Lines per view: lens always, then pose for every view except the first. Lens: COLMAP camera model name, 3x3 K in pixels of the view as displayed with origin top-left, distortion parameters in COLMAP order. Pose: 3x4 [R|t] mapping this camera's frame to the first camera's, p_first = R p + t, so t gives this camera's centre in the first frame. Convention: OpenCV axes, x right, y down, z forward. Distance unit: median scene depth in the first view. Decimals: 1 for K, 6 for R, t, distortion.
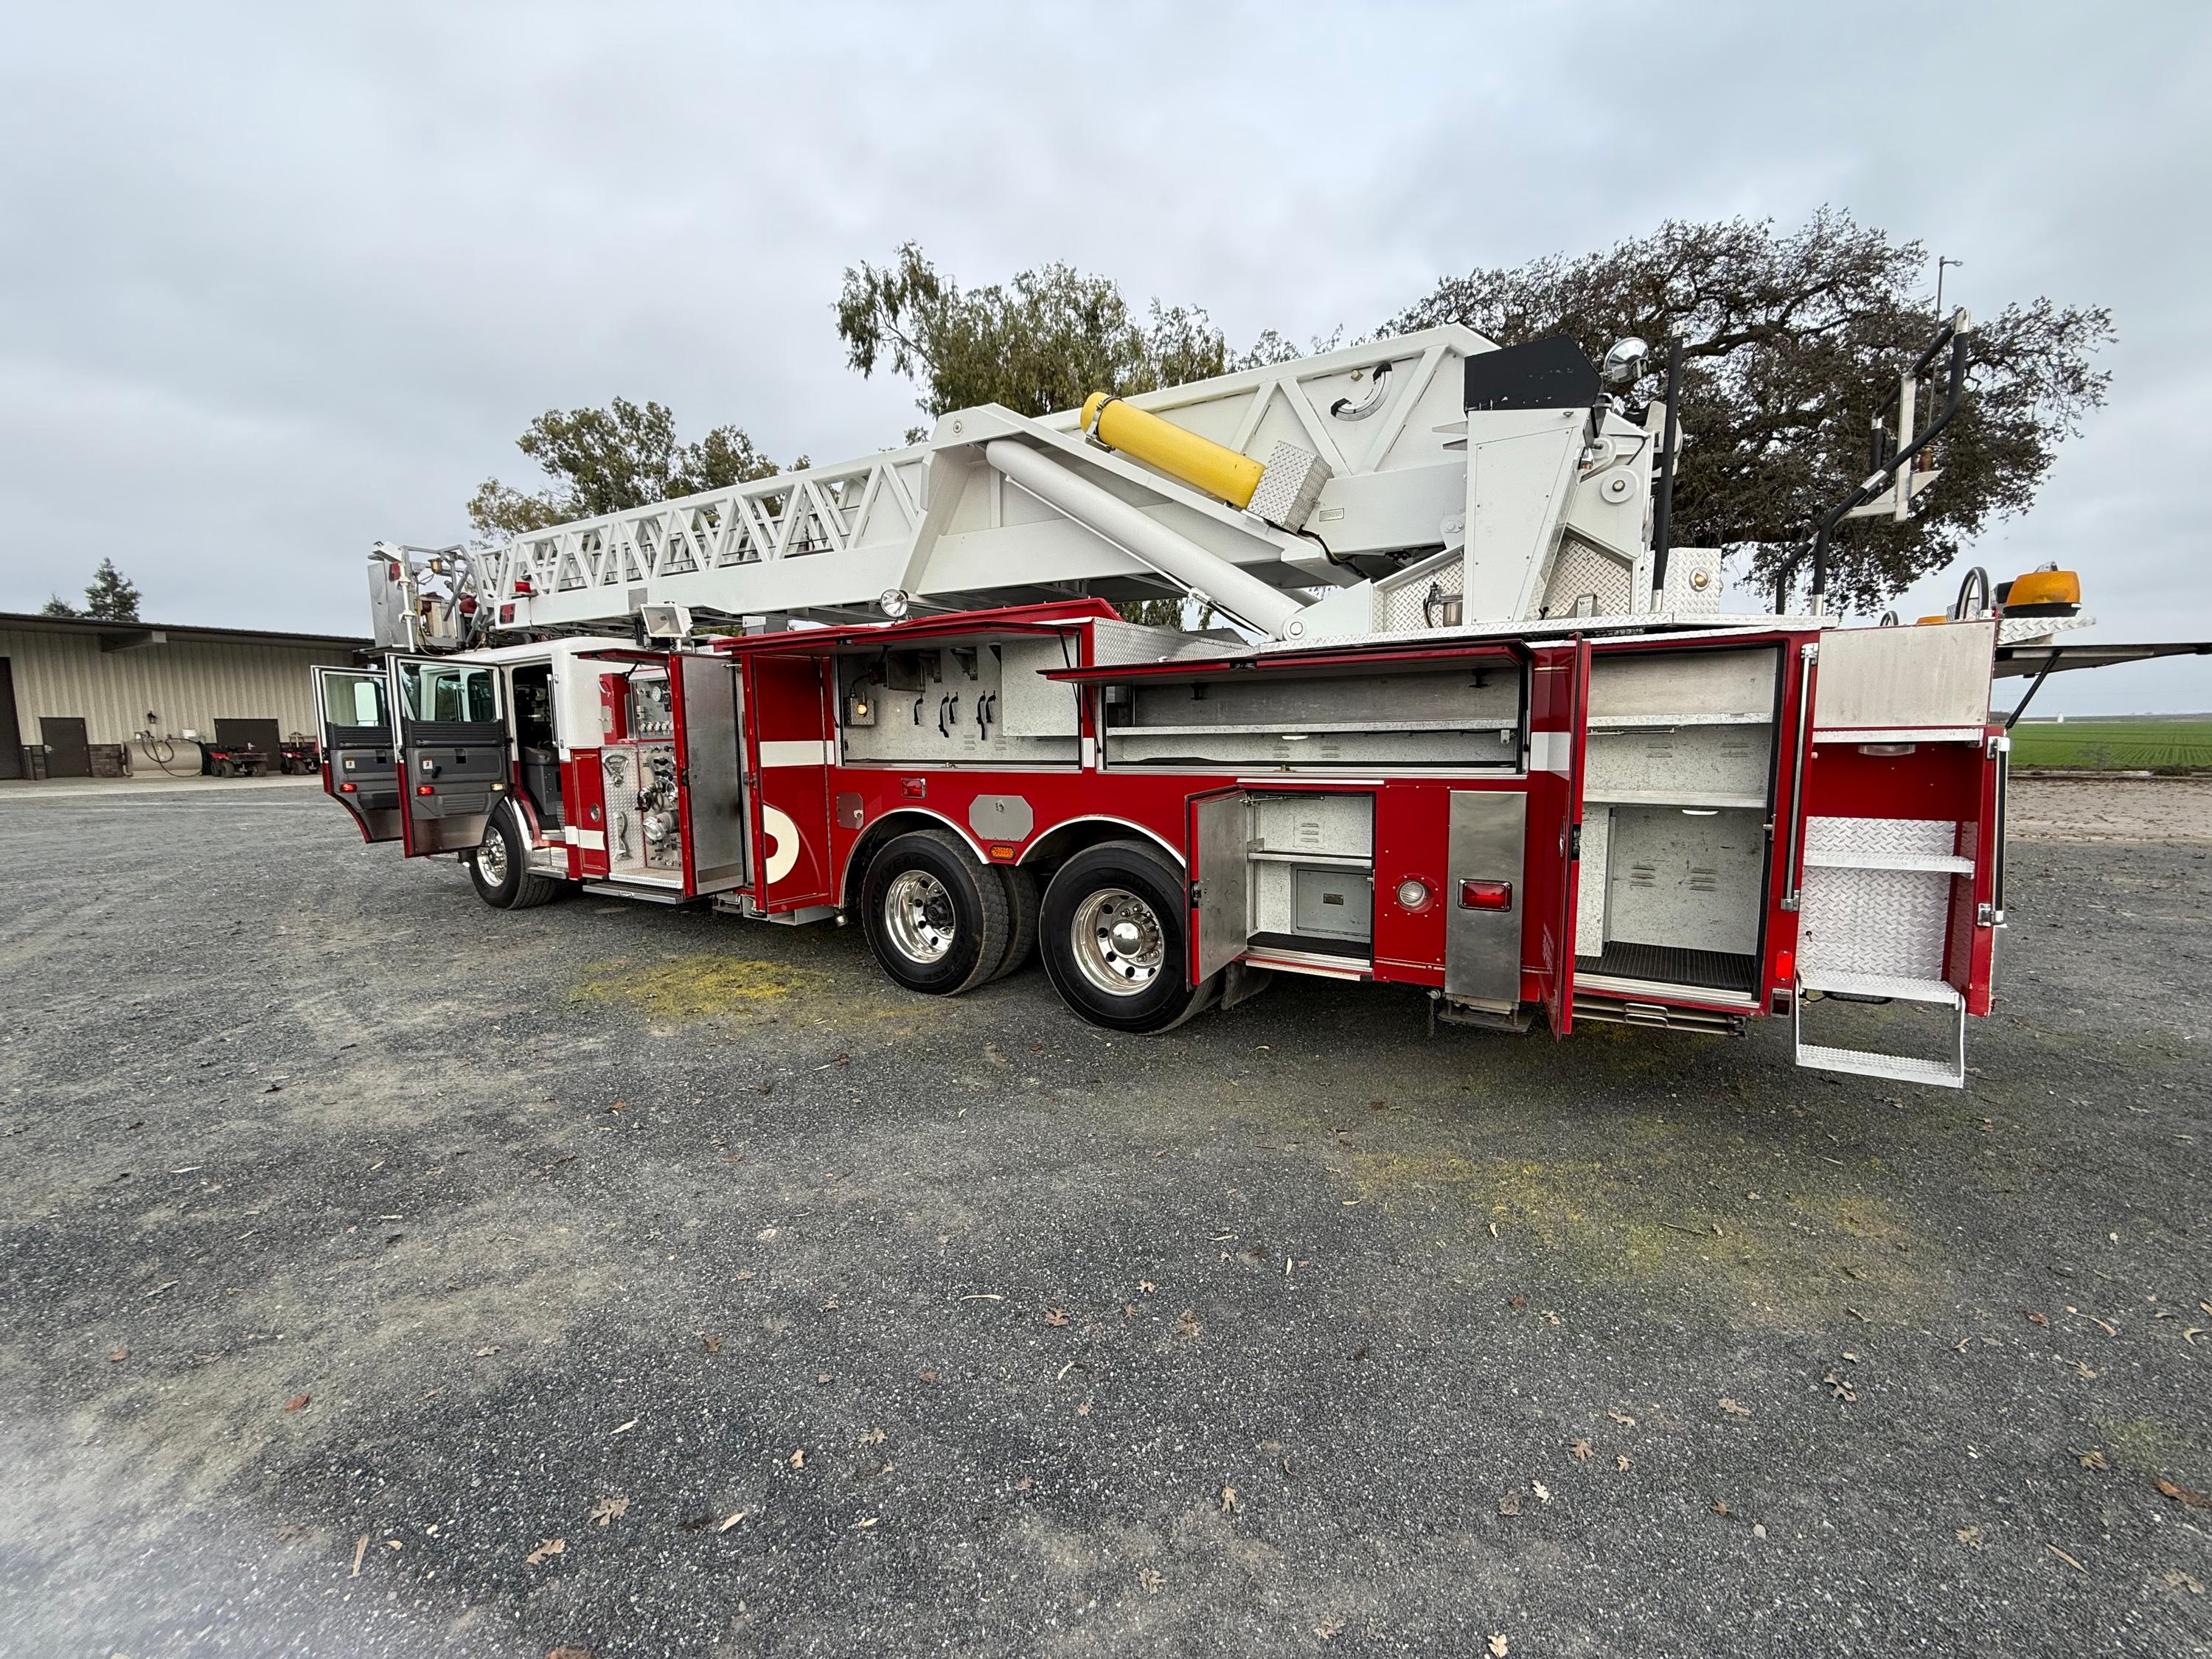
lens RADIAL K [[877.1, 0, 1106.0], [0, 877.1, 829.5], [0, 0, 1]] dist [0.000958, 0.002435]
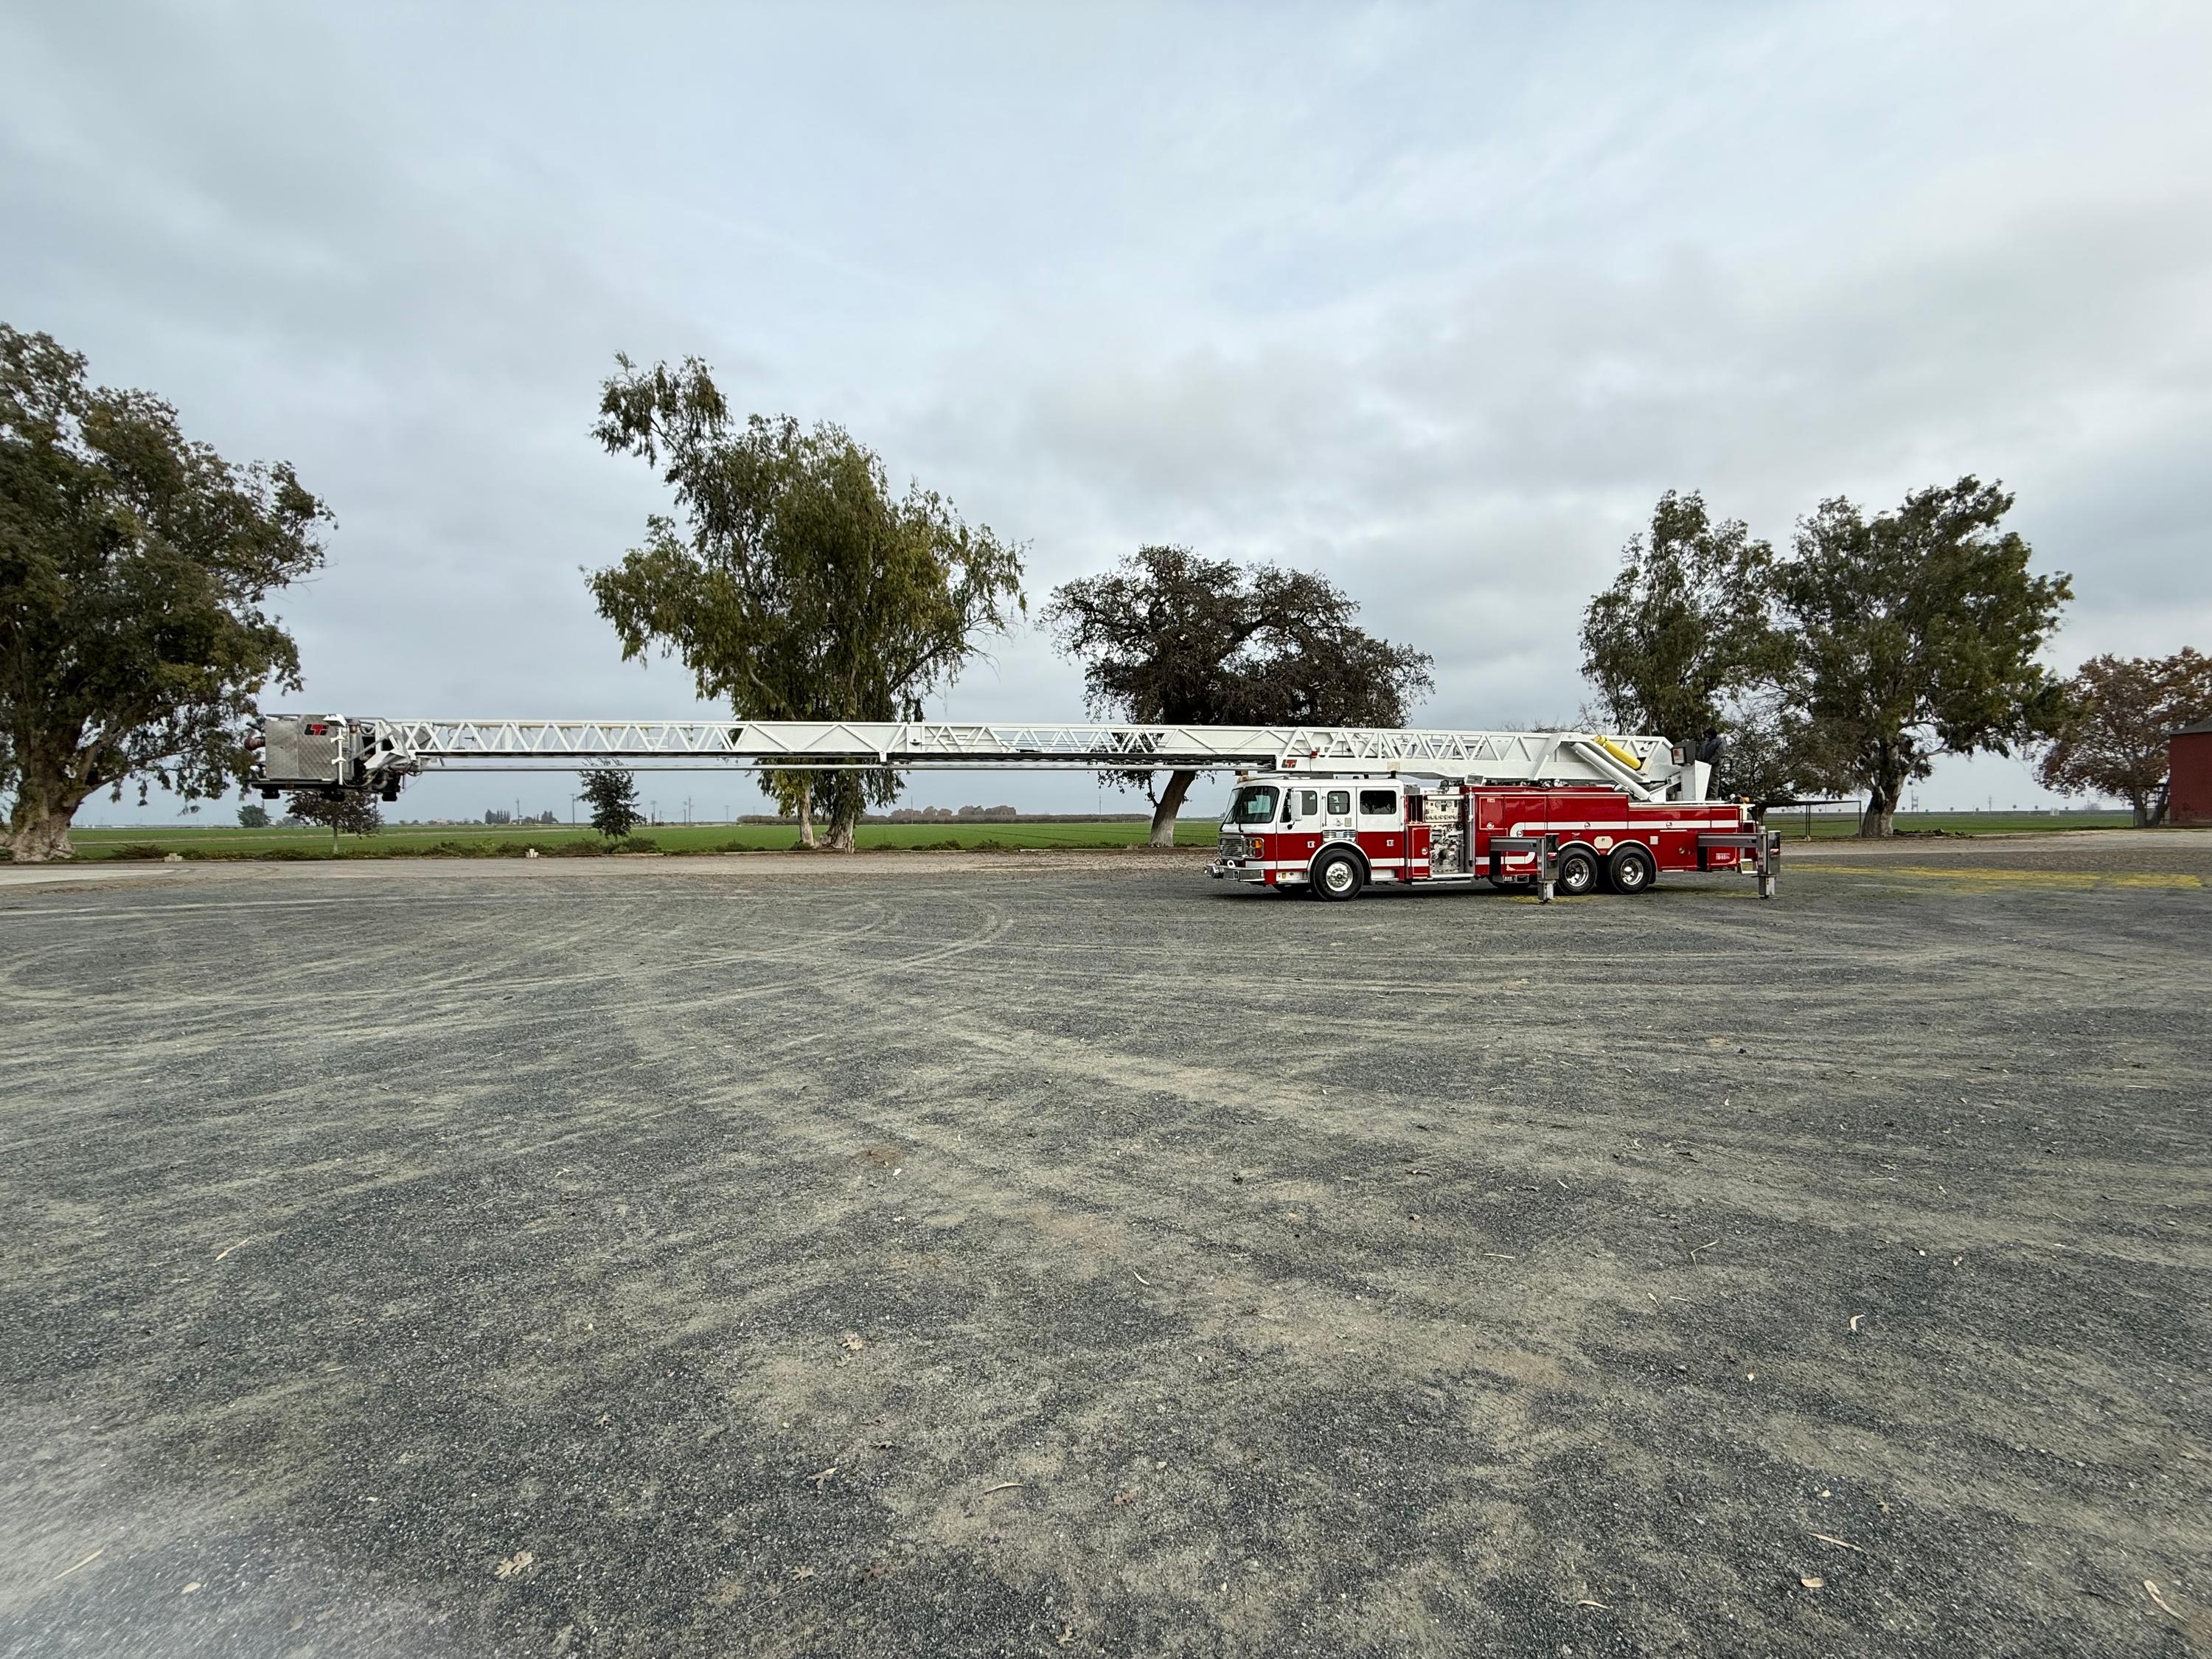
lens RADIAL K [[877.1, 0, 1106.0], [0, 877.1, 829.5], [0, 0, 1]] dist [0.000958, 0.002435]
pose [[0.712807, 0.002039, 0.701357, -2.157939], [0.072878, 0.994367, -0.076958, 0.032868], [-0.697564, 0.105969, 0.708643, -0.096079]]
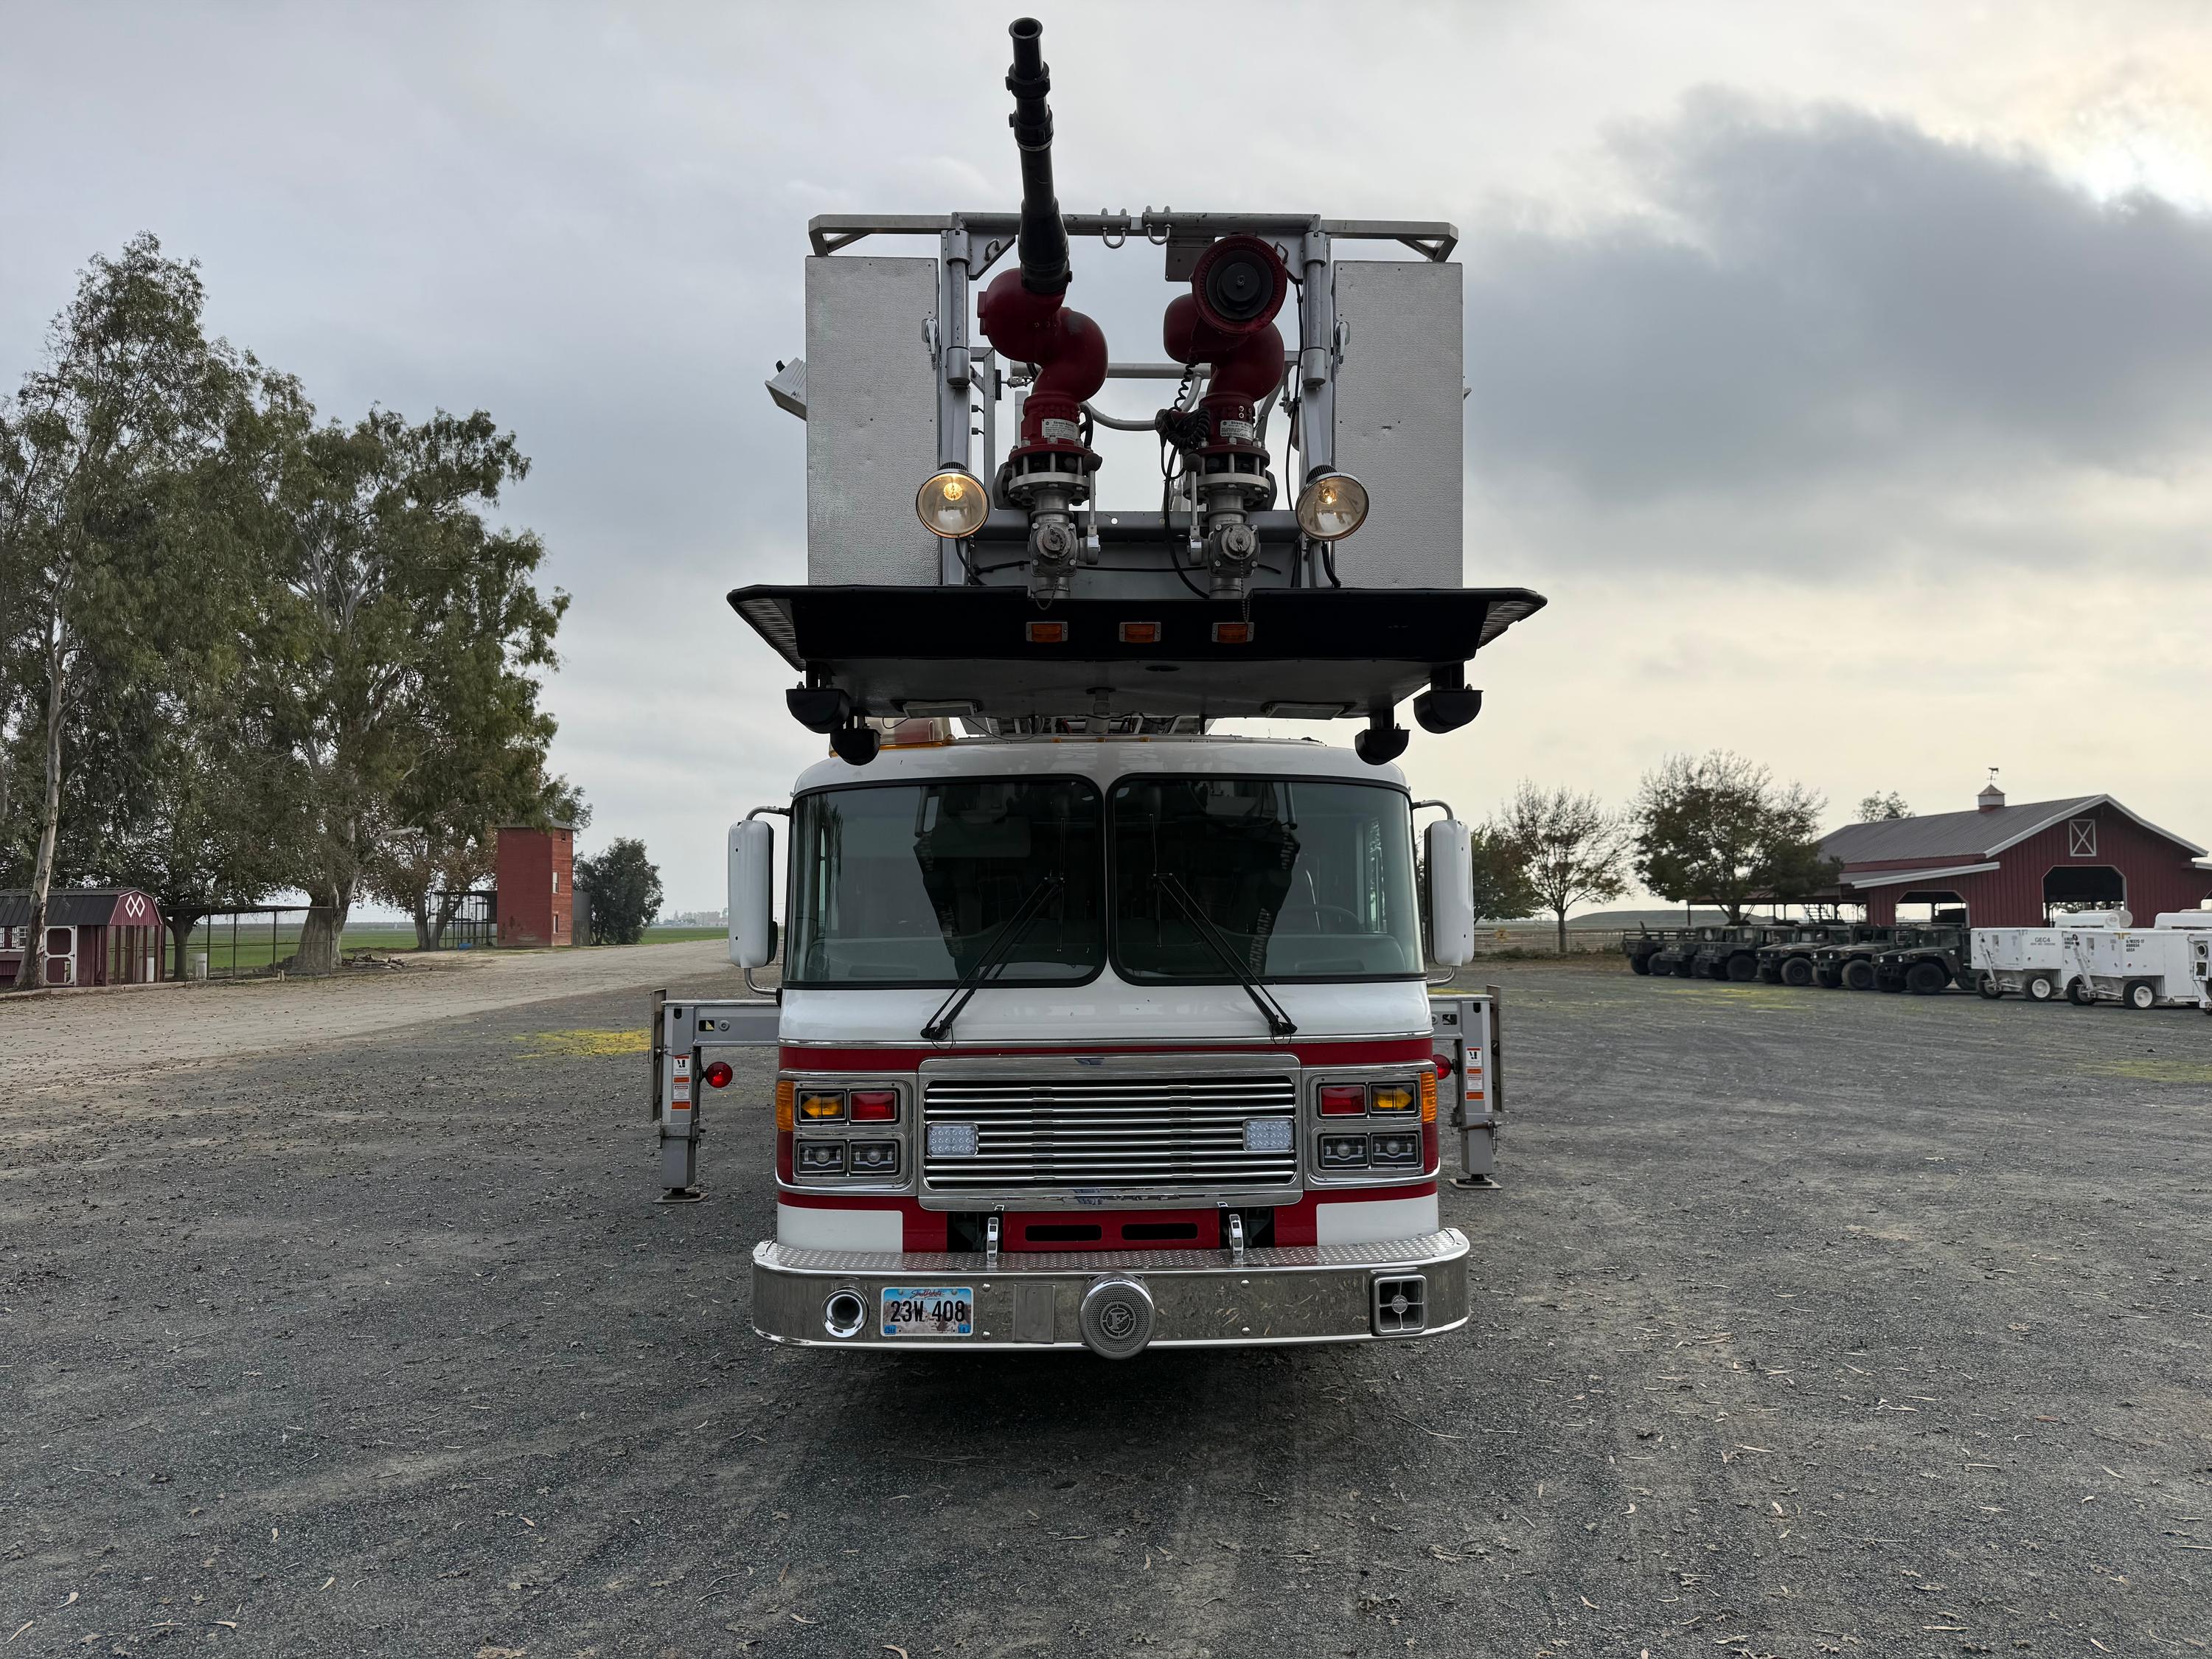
lens RADIAL K [[1544.0, 0, 1106.0], [0, 1544.0, 829.5], [0, 0, 1]] dist [0.121333, -0.162935]
pose [[-0.552593, 0.067658, 0.830700, -1.111015], [0.104854, 0.994424, -0.011242, -0.158157], [-0.826829, 0.080890, -0.556606, 1.379666]]
